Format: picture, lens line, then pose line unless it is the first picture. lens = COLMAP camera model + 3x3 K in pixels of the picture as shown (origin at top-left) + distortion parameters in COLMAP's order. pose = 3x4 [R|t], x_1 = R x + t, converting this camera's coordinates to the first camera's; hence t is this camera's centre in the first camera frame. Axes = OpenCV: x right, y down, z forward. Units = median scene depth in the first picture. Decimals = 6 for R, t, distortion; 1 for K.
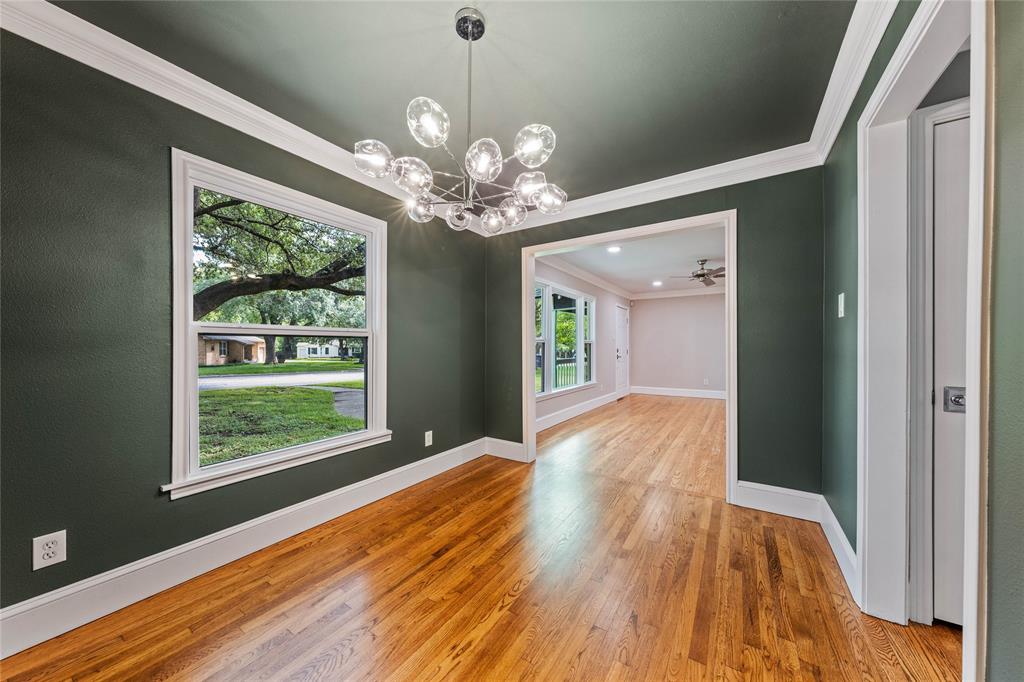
lens RADIAL K [[345.9, 0, 518.0], [0, 345.9, 341.1], [0, 0, 1]] dist [0.000696, 0.000061]
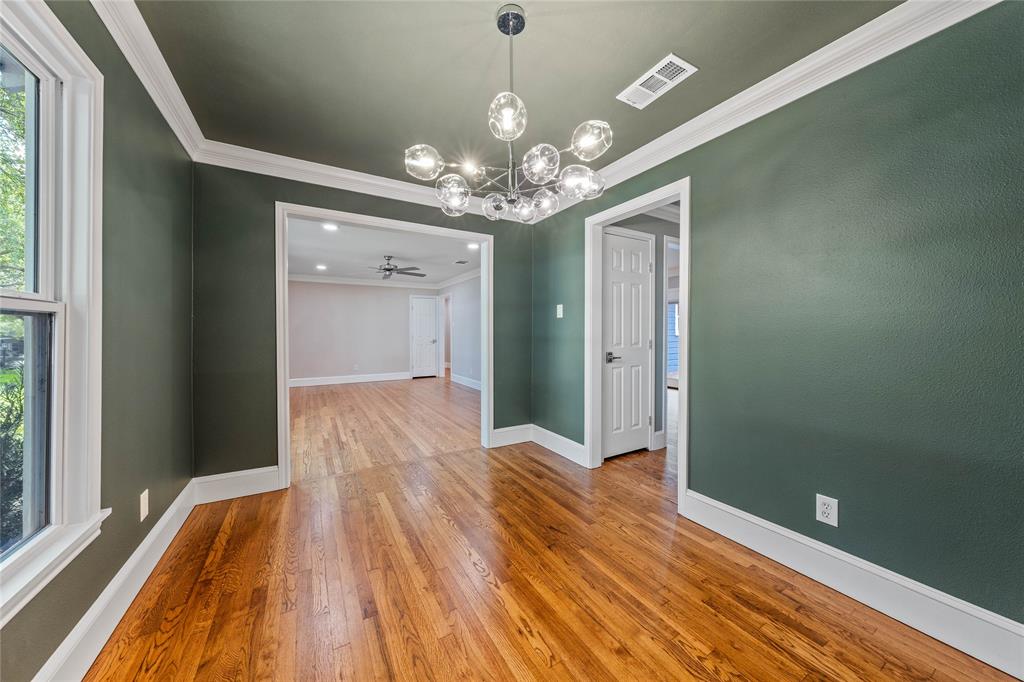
lens RADIAL K [[345.4, 0, 512.7], [0, 345.4, 331.0], [0, 0, 1]] dist [-0.001033, -0.000084]
pose [[0.464570, 0.004869, 0.885523, -0.650285], [-0.010326, 0.999947, -0.000081, 0.004421], [-0.885476, -0.009107, 0.464595, 0.334289]]
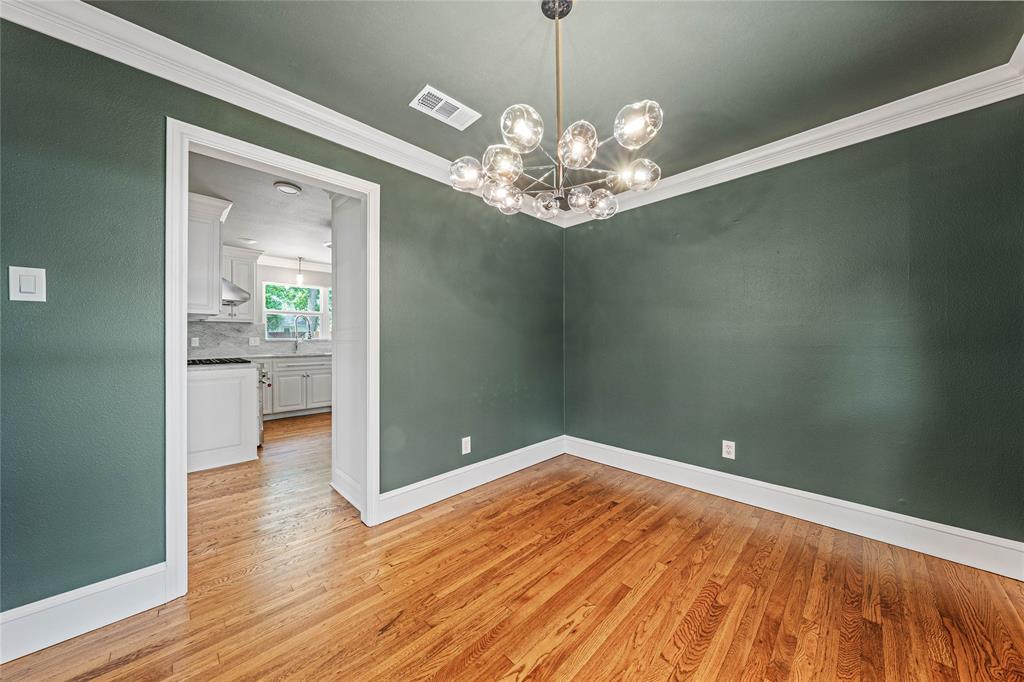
lens RADIAL K [[347.1, 0, 511.7], [0, 347.1, 338.4], [0, 0, 1]] dist [-0.002431, -0.000090]
pose [[-0.968925, 0.001646, 0.247348, -0.156542], [-0.000924, 0.999947, -0.010272, 0.009198], [-0.247352, -0.010181, -0.968872, 1.231284]]
